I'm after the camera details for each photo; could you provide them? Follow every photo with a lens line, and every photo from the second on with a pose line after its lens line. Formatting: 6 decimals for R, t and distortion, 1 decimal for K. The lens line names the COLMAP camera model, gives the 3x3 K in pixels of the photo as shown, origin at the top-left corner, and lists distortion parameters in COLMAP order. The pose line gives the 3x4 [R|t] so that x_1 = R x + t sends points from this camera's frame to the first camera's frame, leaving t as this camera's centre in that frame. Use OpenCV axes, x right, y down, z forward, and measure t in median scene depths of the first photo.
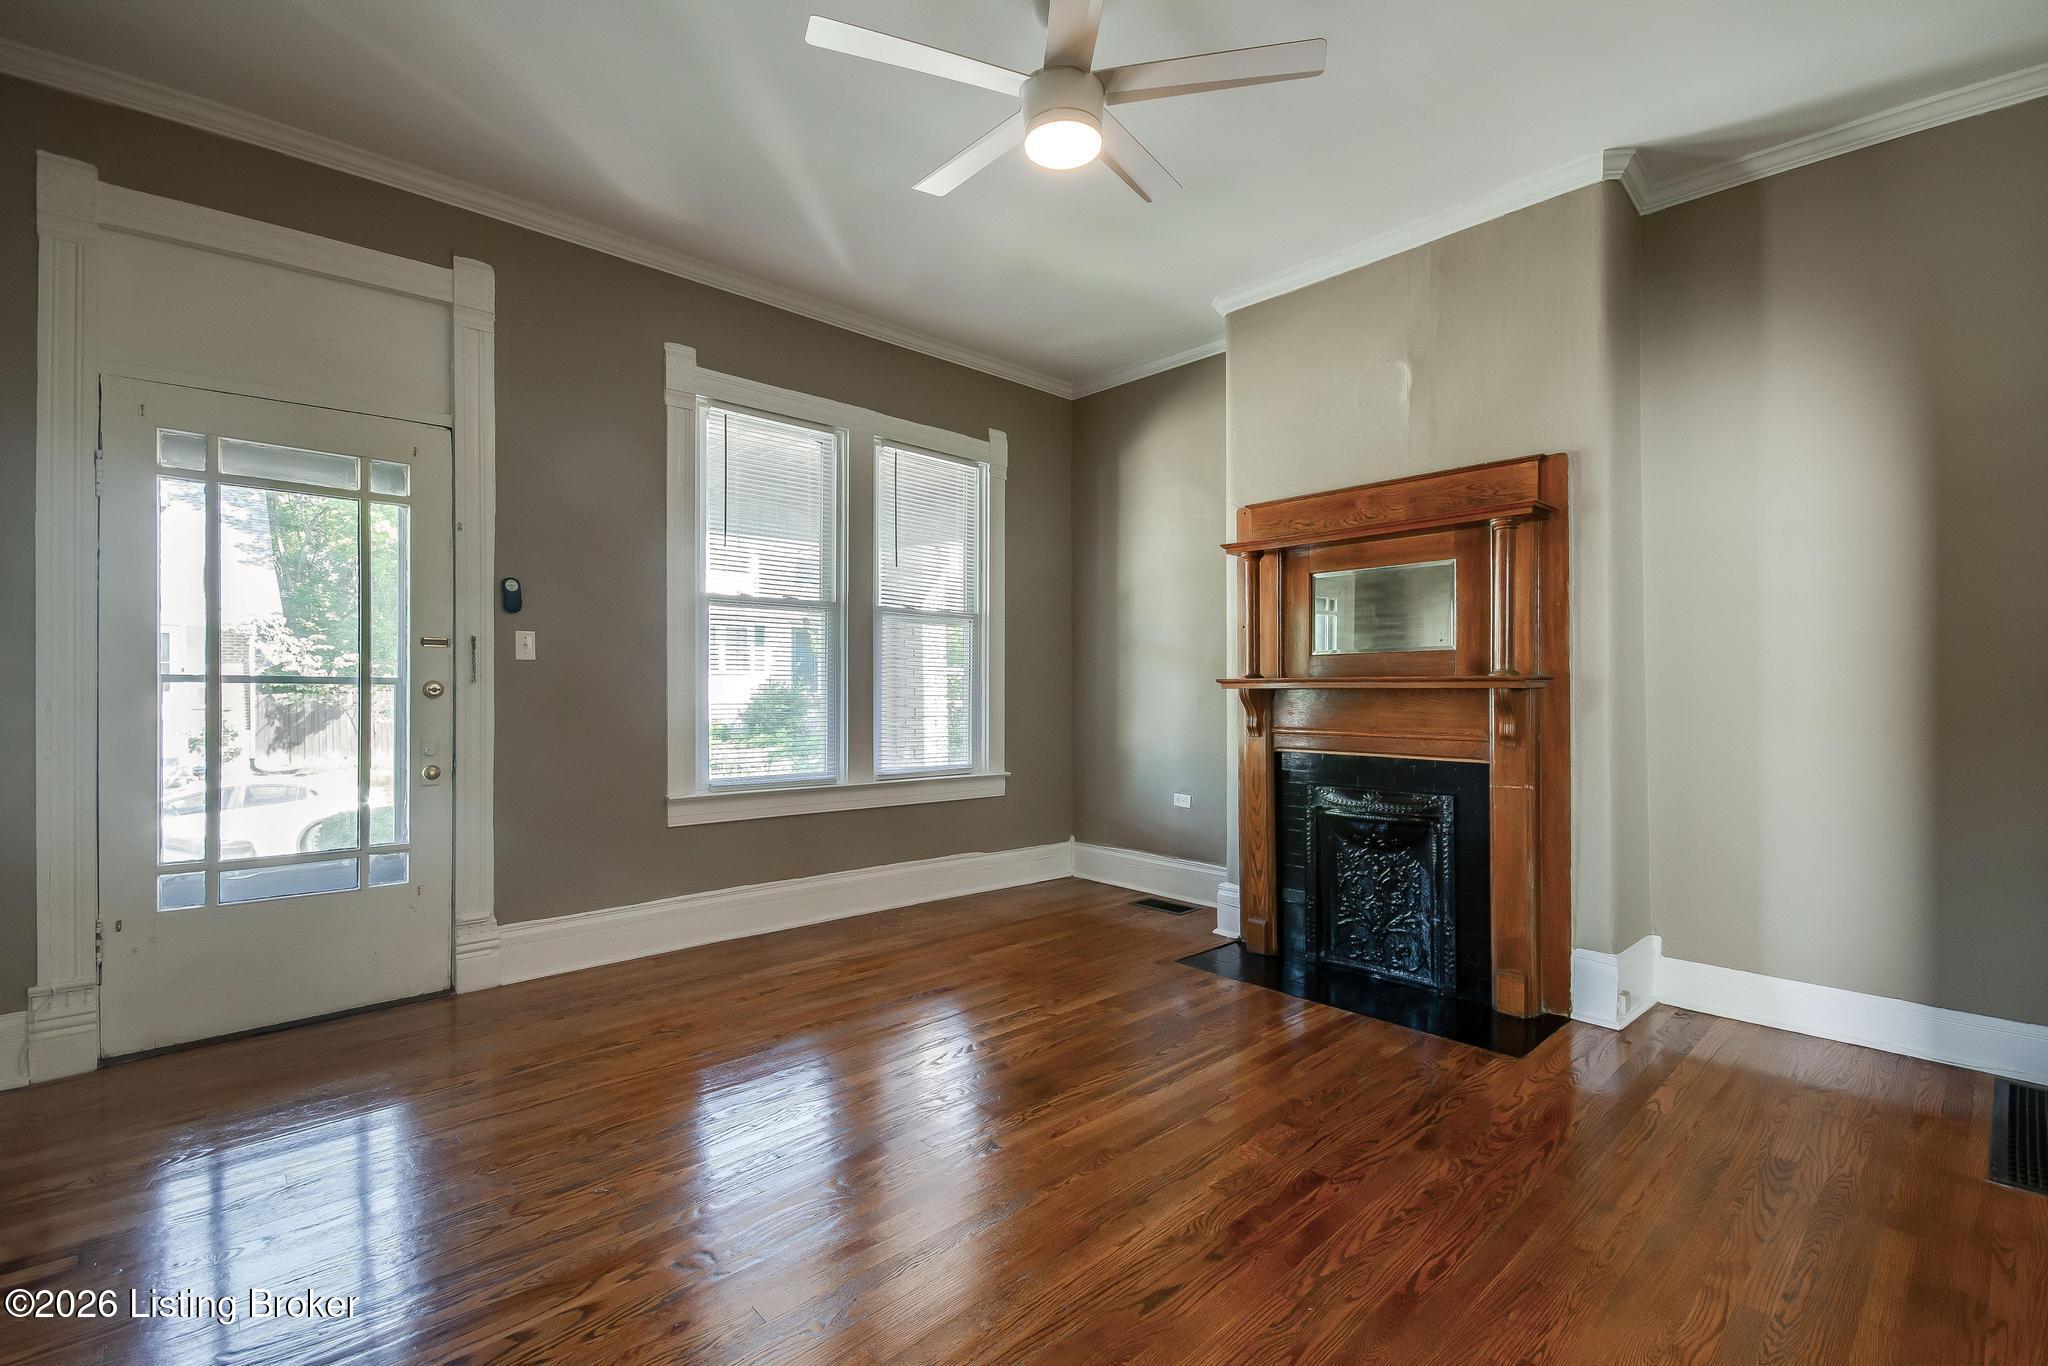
lens RADIAL K [[909.9, 0, 1020.9], [0, 909.9, 690.7], [0, 0, 1]] dist [0.000096, -0.000400]
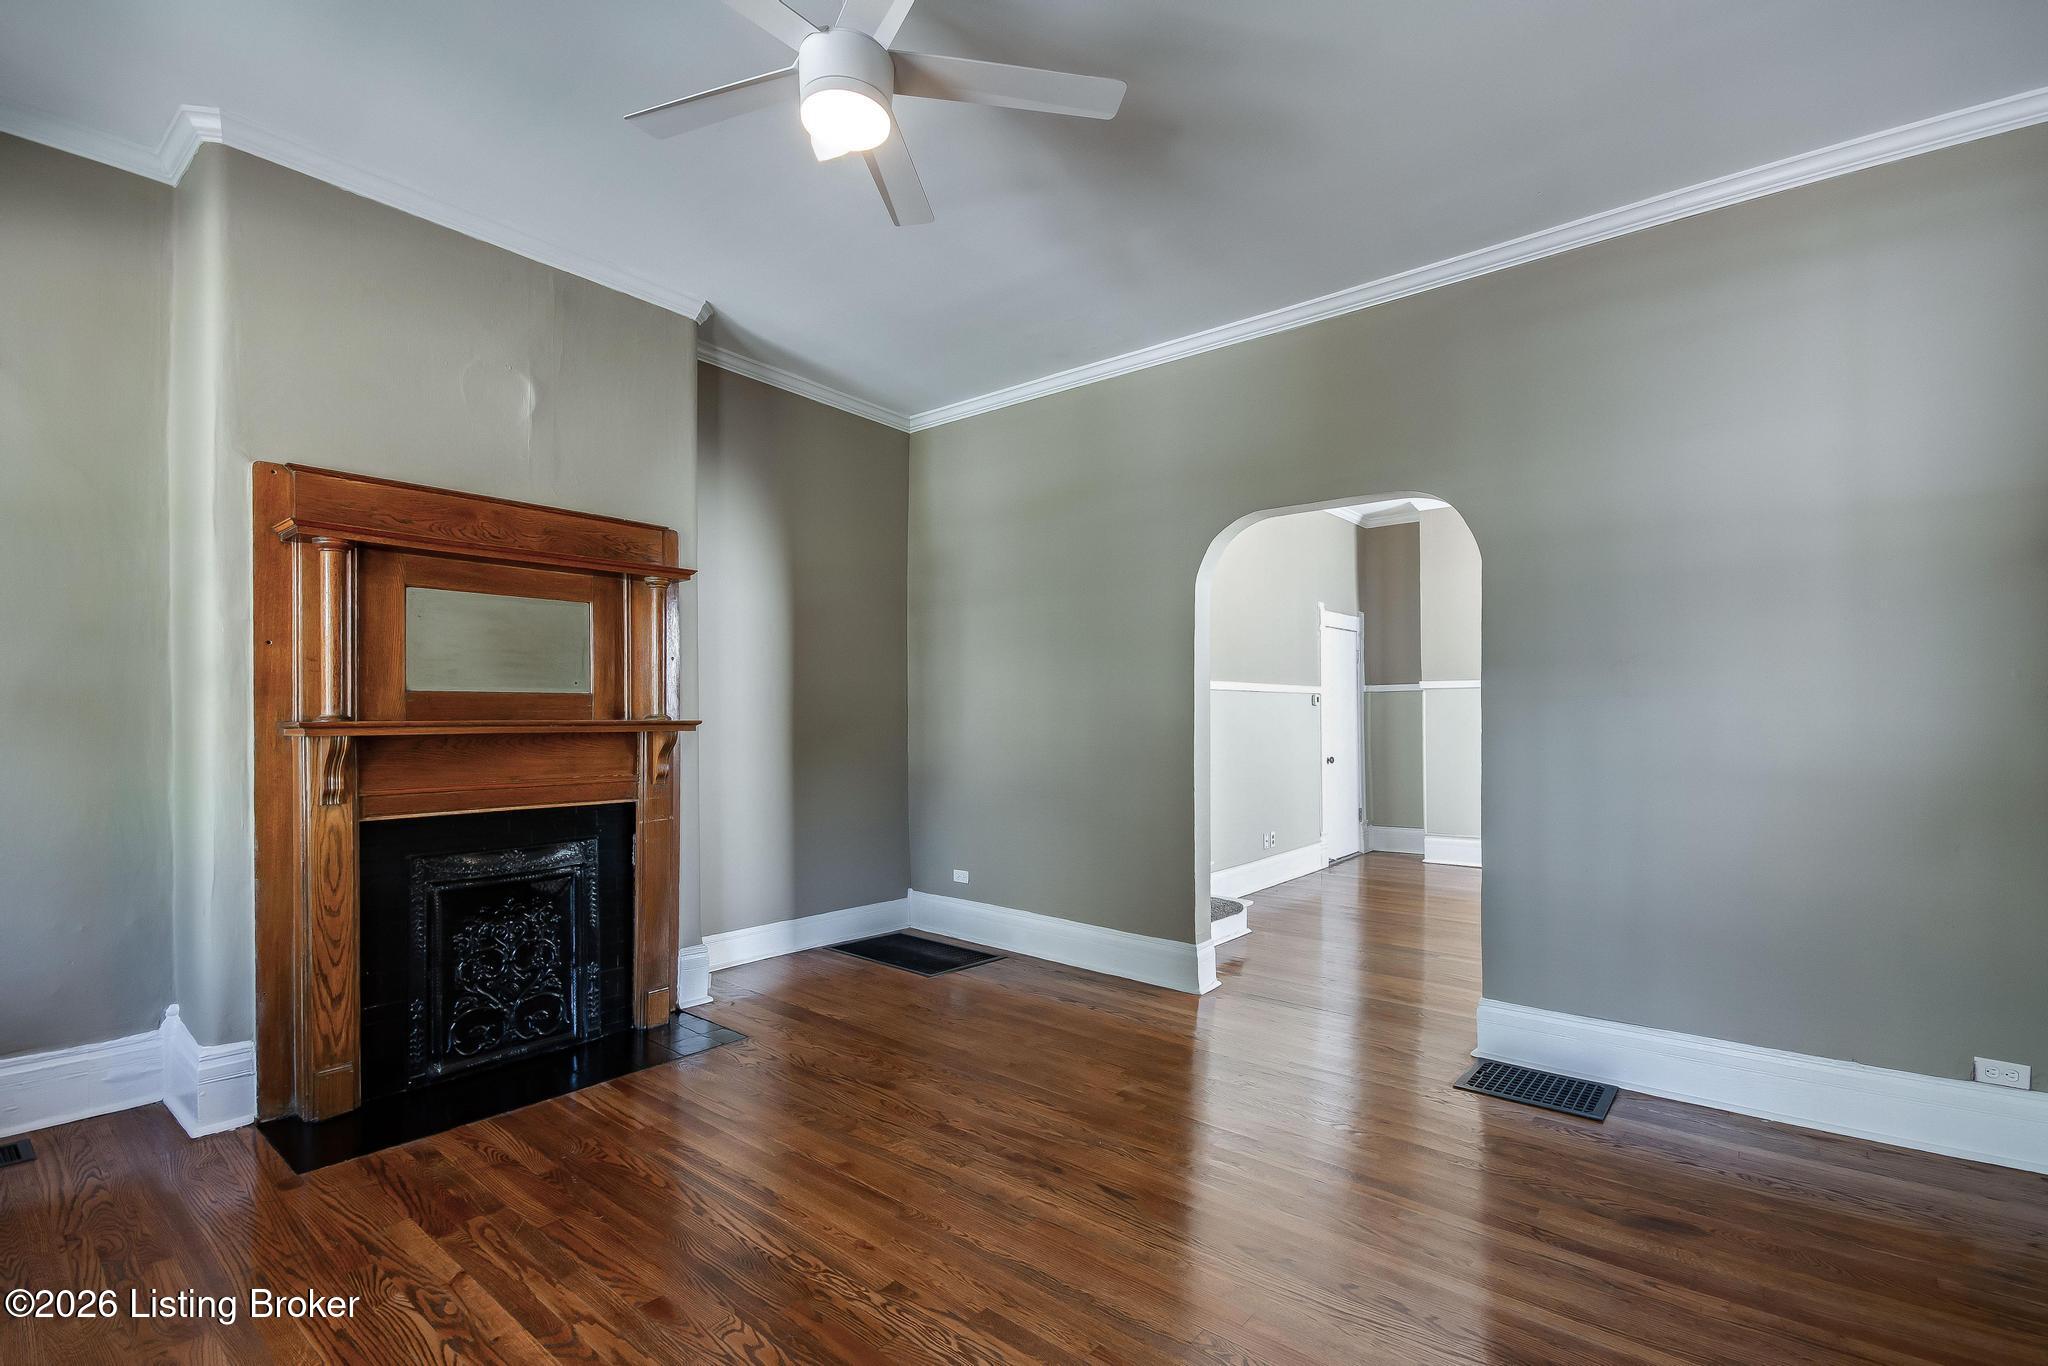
lens RADIAL K [[919.9, 0, 1021.9], [0, 919.9, 712.1], [0, 0, 1]] dist [-0.000072, -0.000001]
pose [[-0.140331, 0.008861, 0.990065, -0.604973], [0.003747, 0.999958, -0.008419, -0.014560], [-0.990097, 0.002529, -0.140359, 0.680491]]
